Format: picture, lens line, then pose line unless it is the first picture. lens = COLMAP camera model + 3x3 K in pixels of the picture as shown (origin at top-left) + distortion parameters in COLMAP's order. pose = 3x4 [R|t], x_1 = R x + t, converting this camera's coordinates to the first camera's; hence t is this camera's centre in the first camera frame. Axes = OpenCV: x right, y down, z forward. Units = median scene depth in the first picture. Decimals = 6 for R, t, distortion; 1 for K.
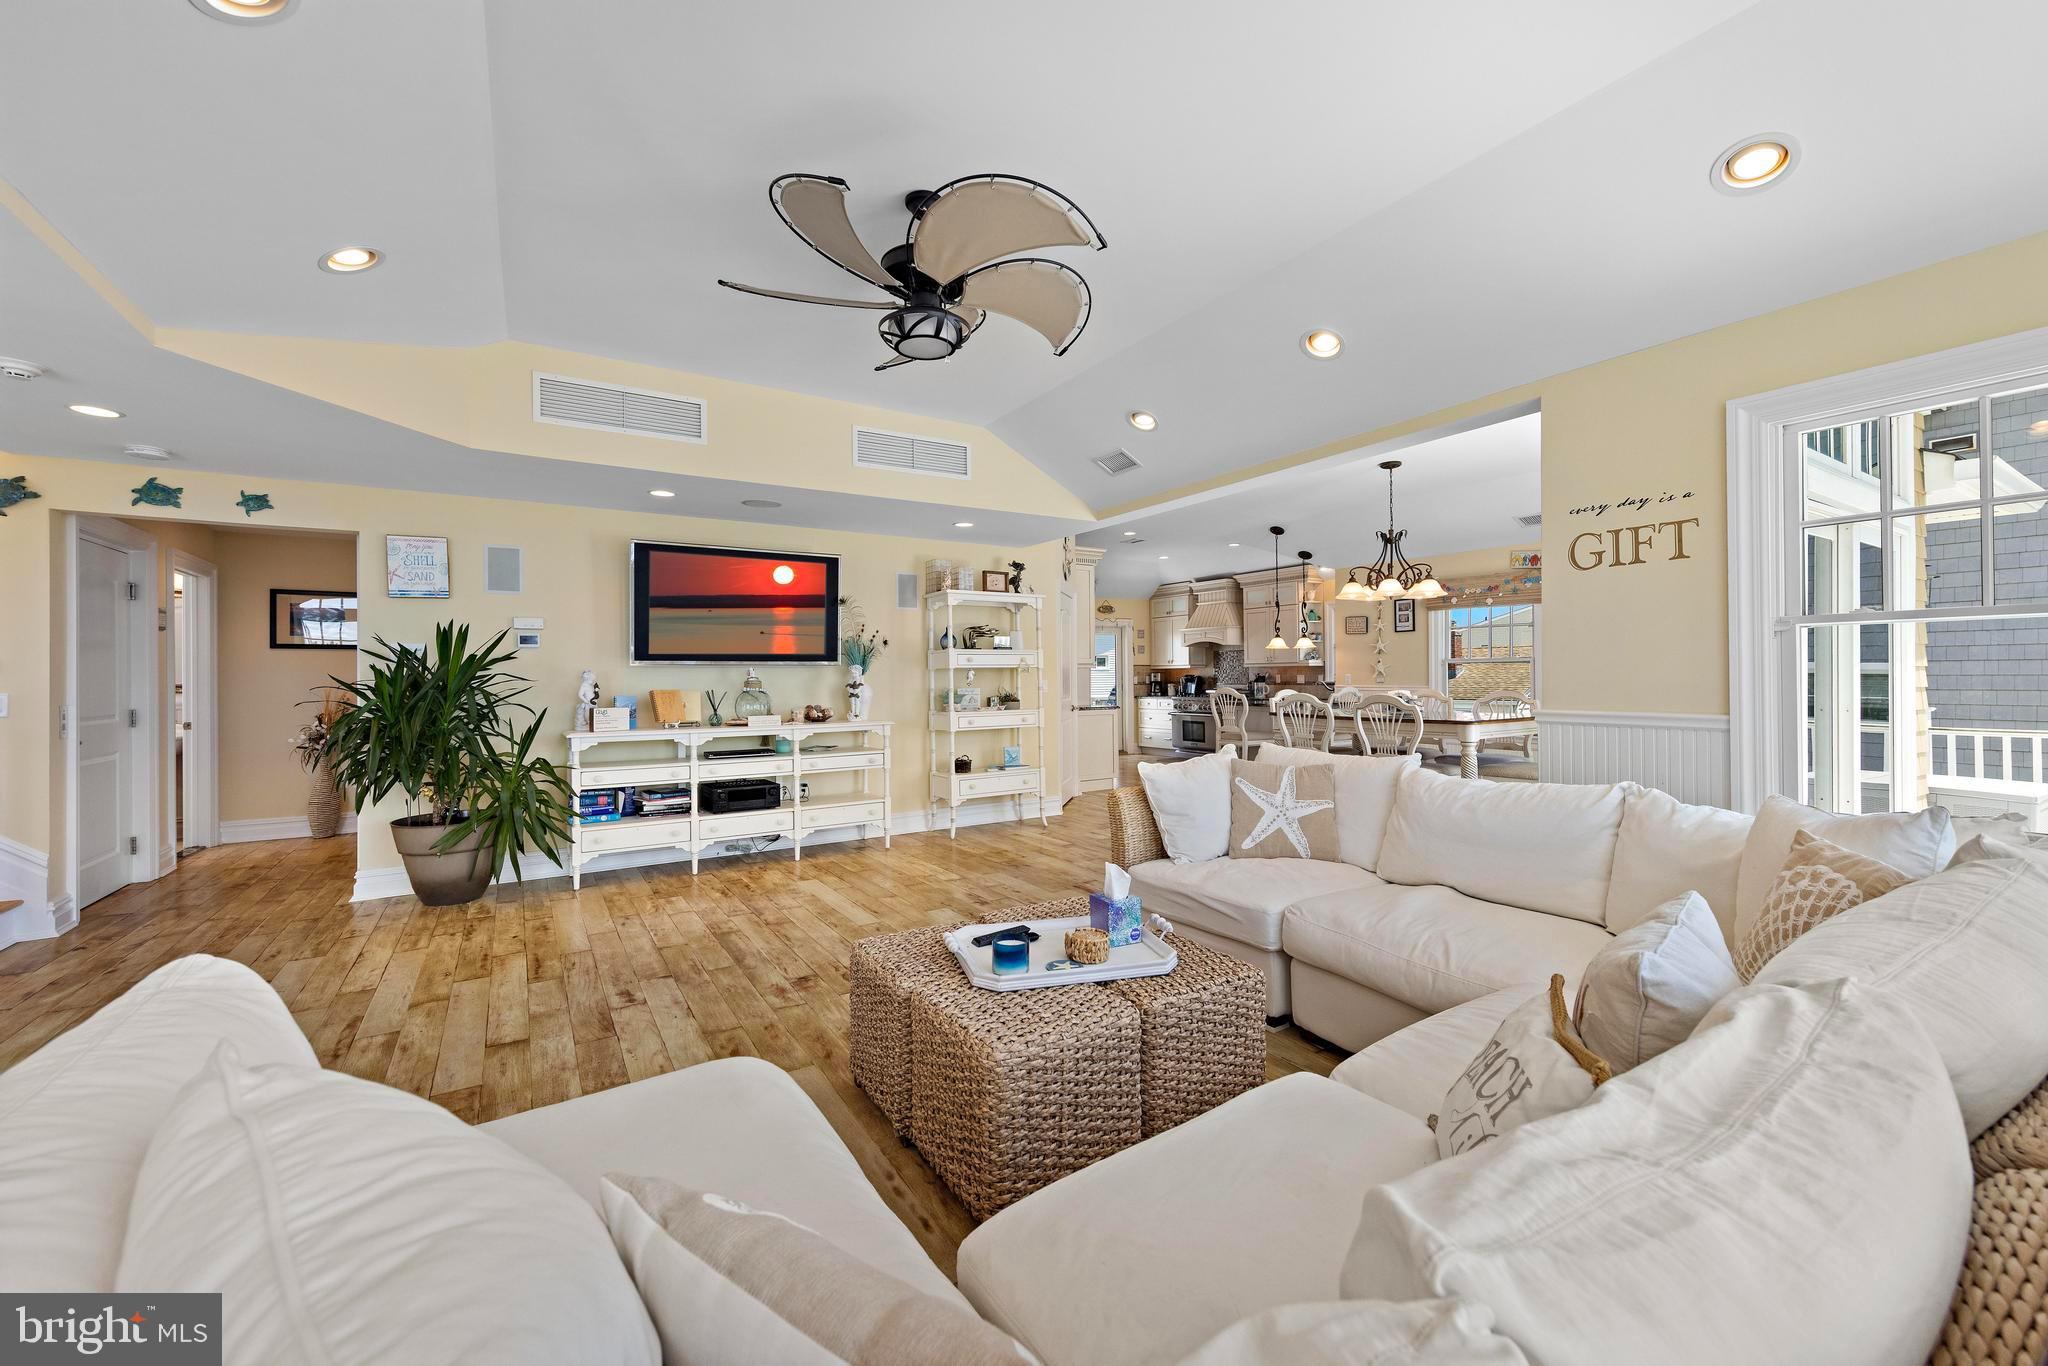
lens RADIAL K [[803.2, 0, 1022.1], [0, 803.2, 672.8], [0, 0, 1]] dist [0.003702, 0.000488]
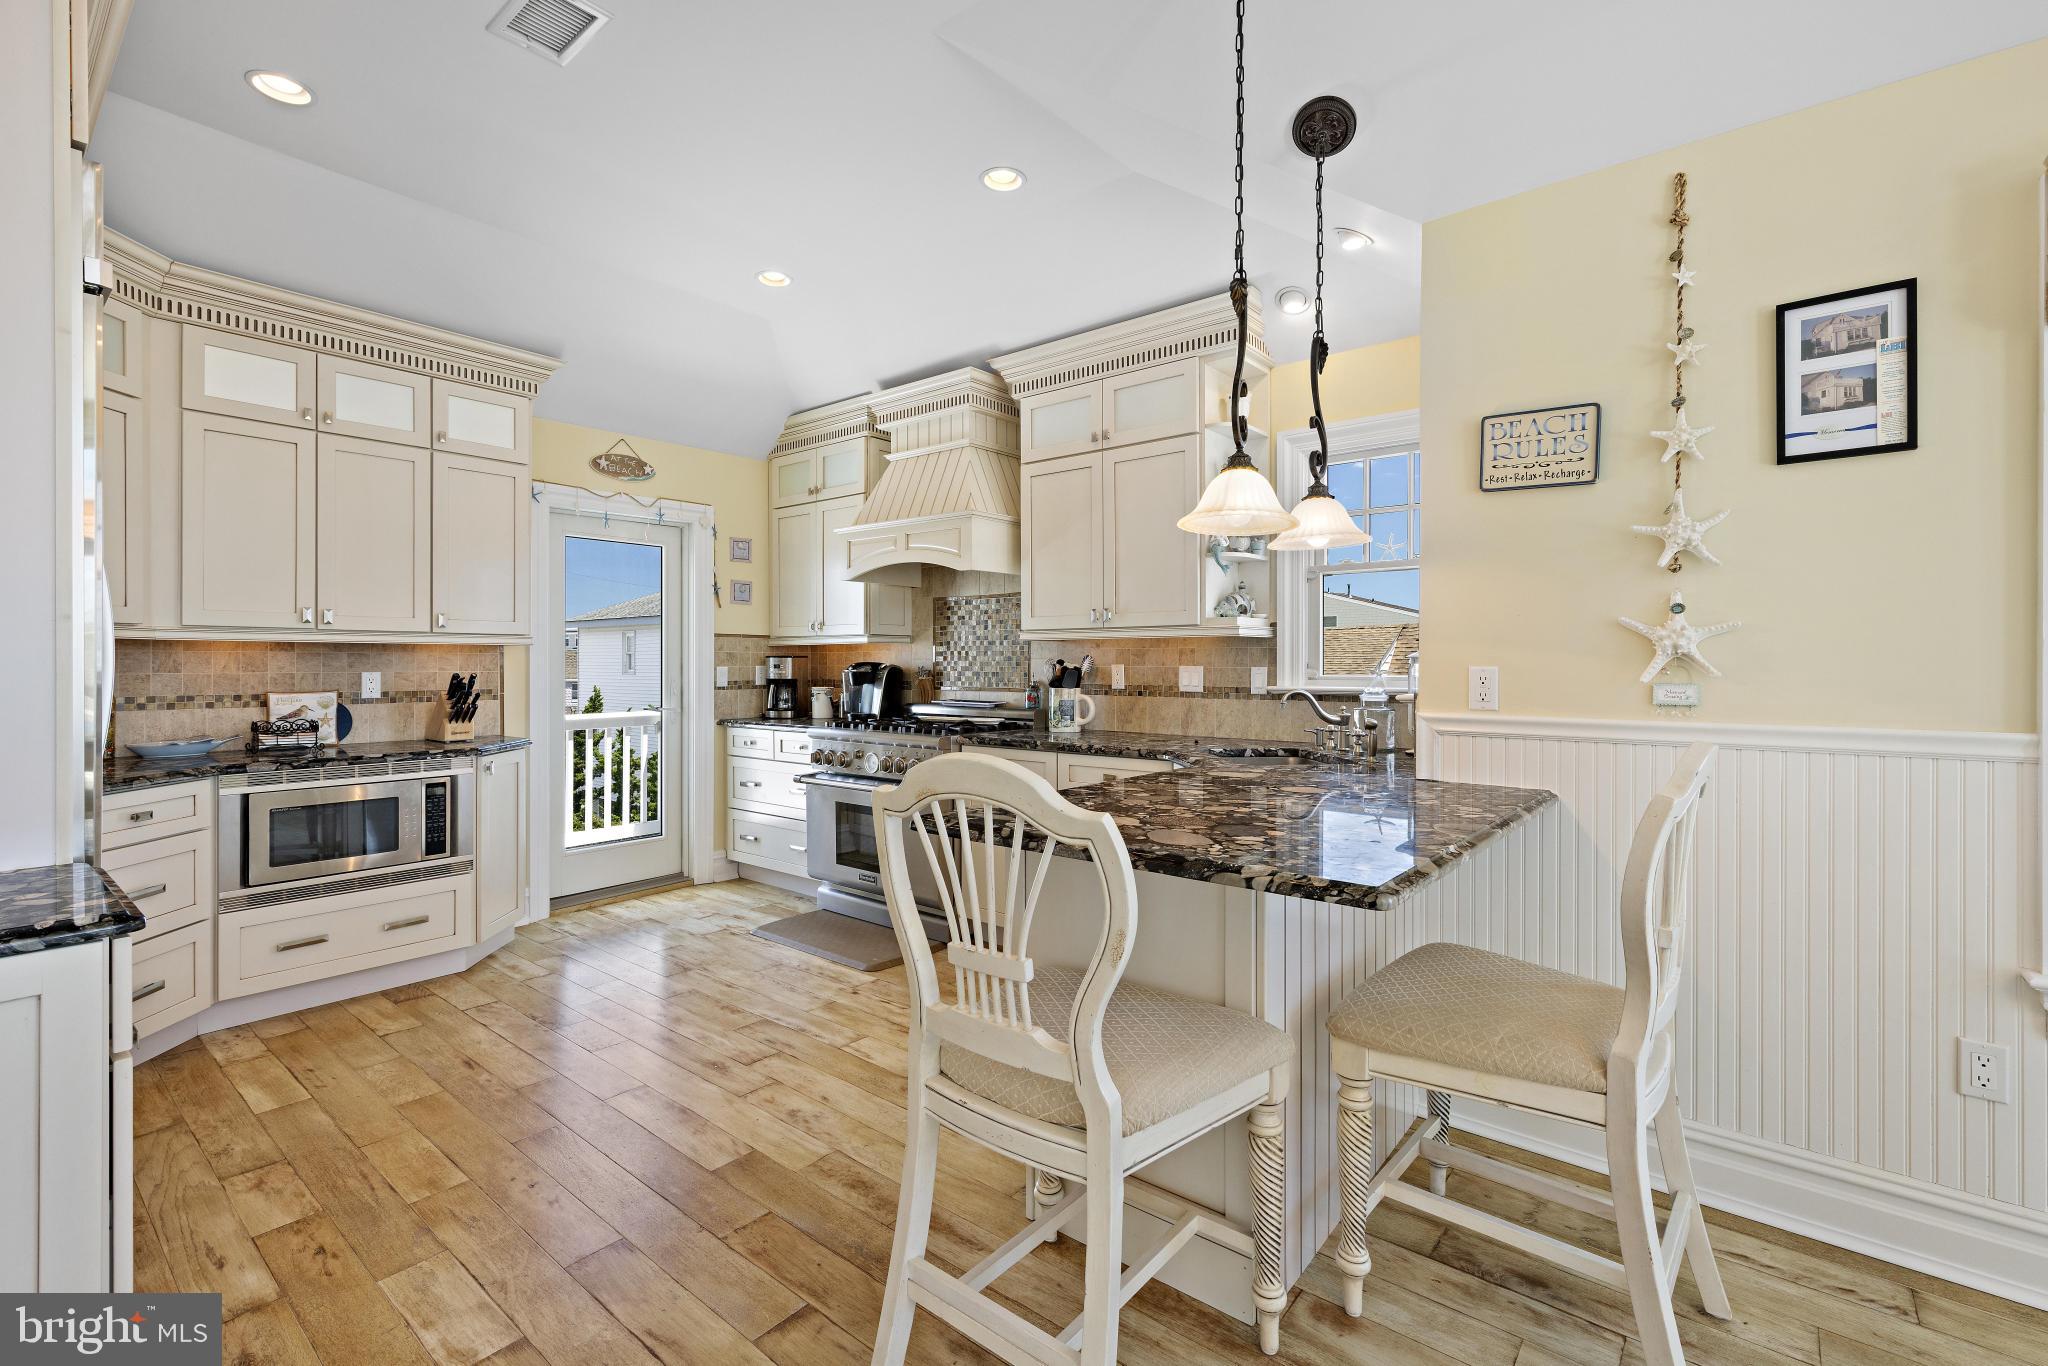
lens RADIAL K [[894.2, 0, 1024.6], [0, 894.2, 667.0], [0, 0, 1]] dist [0.002223, 0.001199]
pose [[0.949655, 0.007048, 0.313219, 0.153886], [-0.009382, 0.999938, 0.005944, 0.001419], [-0.313157, -0.008583, 0.949662, 0.614599]]
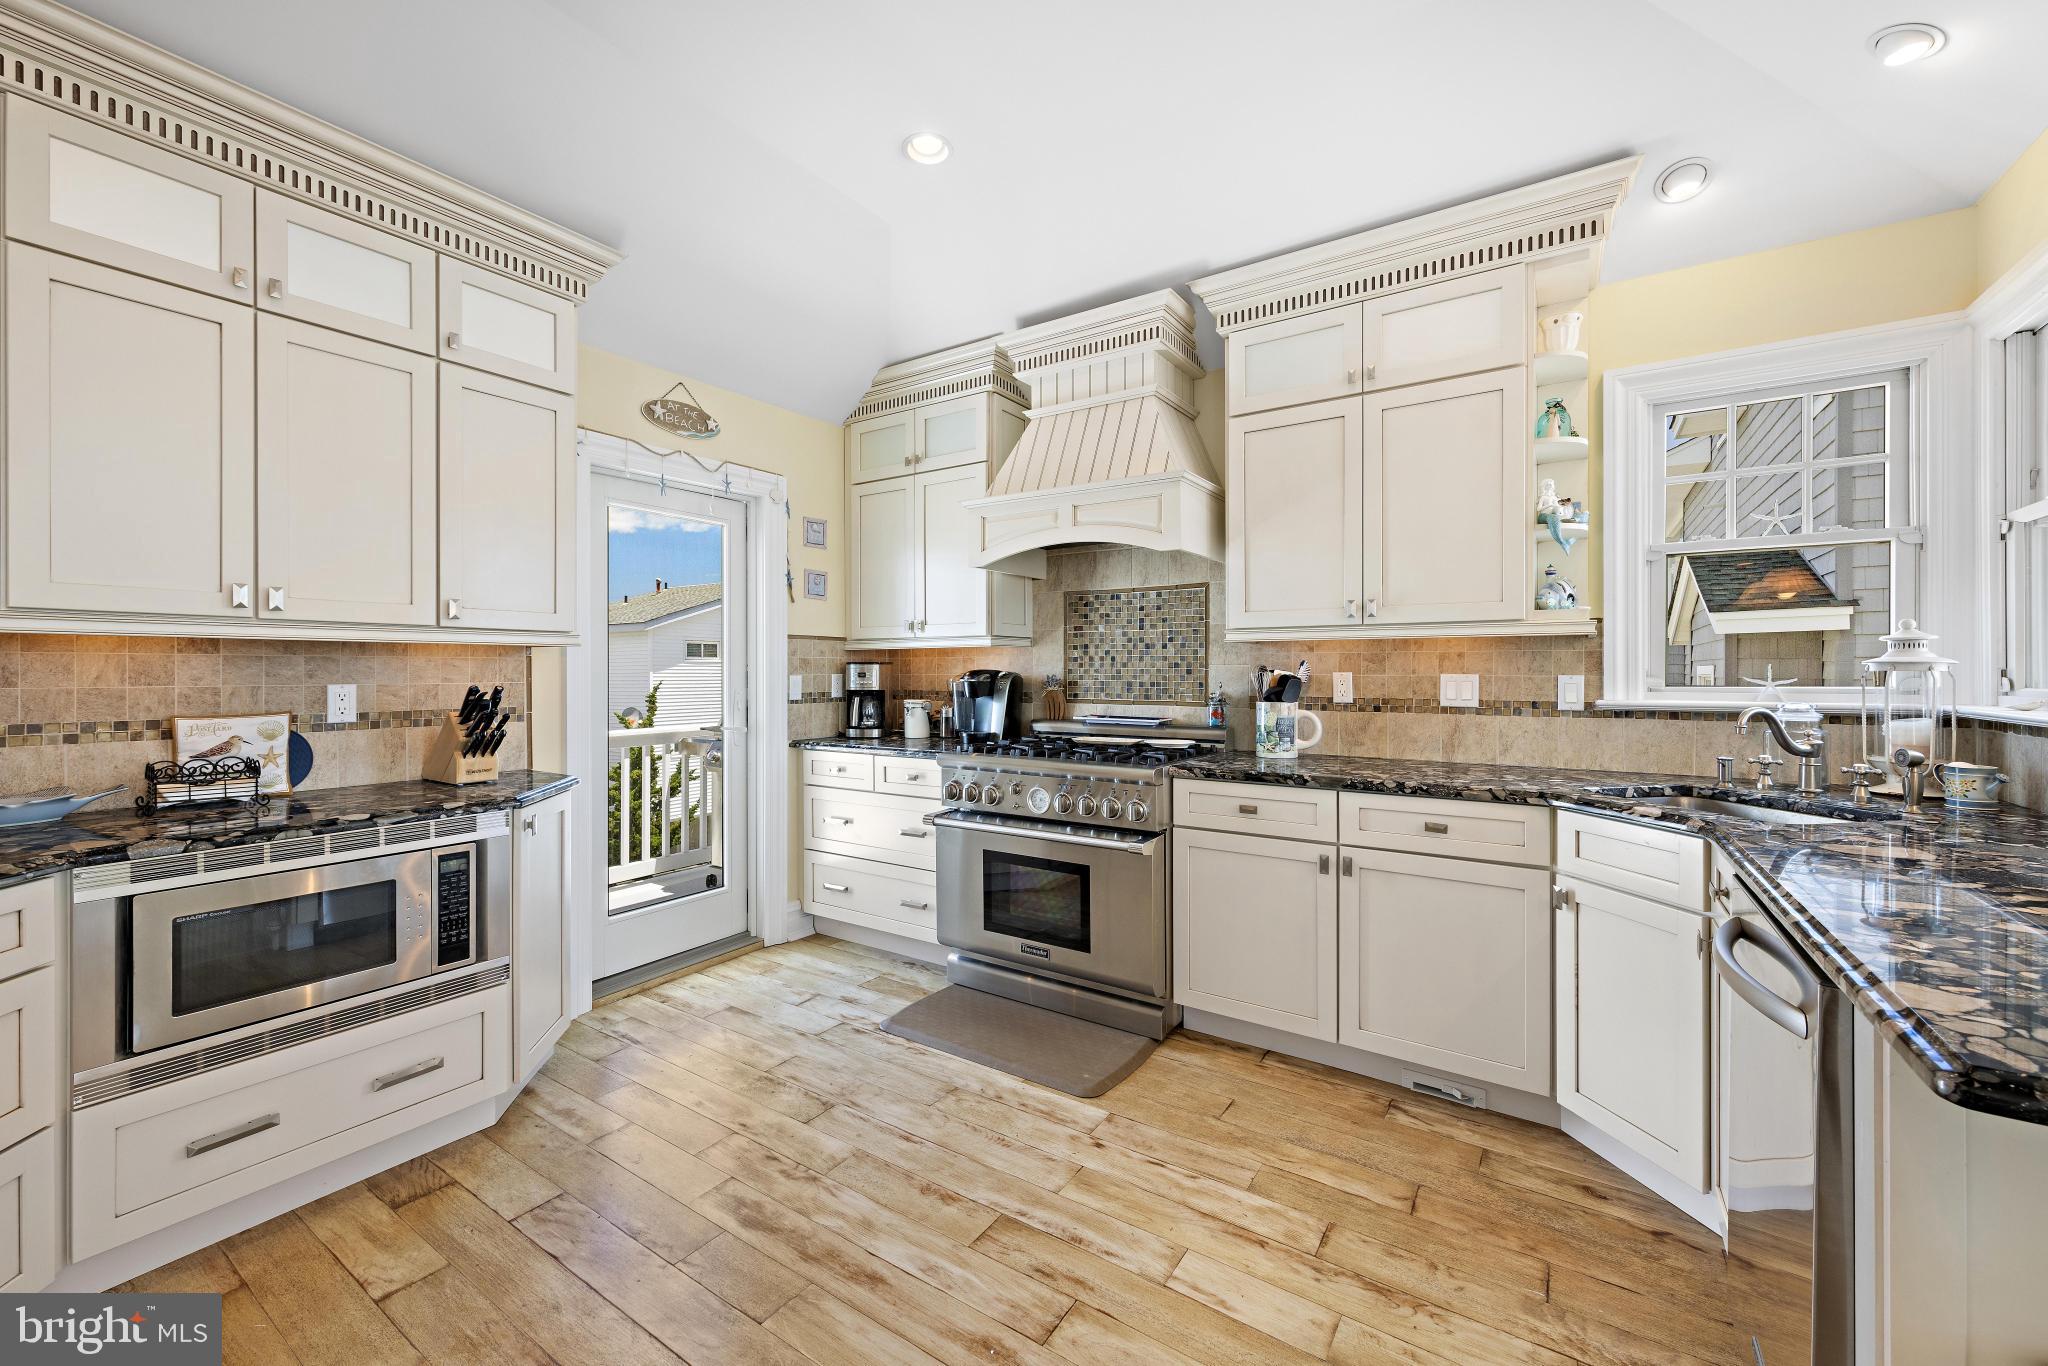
lens RADIAL K [[803.2, 0, 1018.6], [0, 803.2, 676.0], [0, 0, 1]] dist [0.003702, 0.000488]
pose [[0.916201, 0.005262, 0.400685, 0.105181], [-0.008639, 0.999941, 0.006621, 0.002576], [-0.400627, -0.009527, 0.916192, 0.744425]]
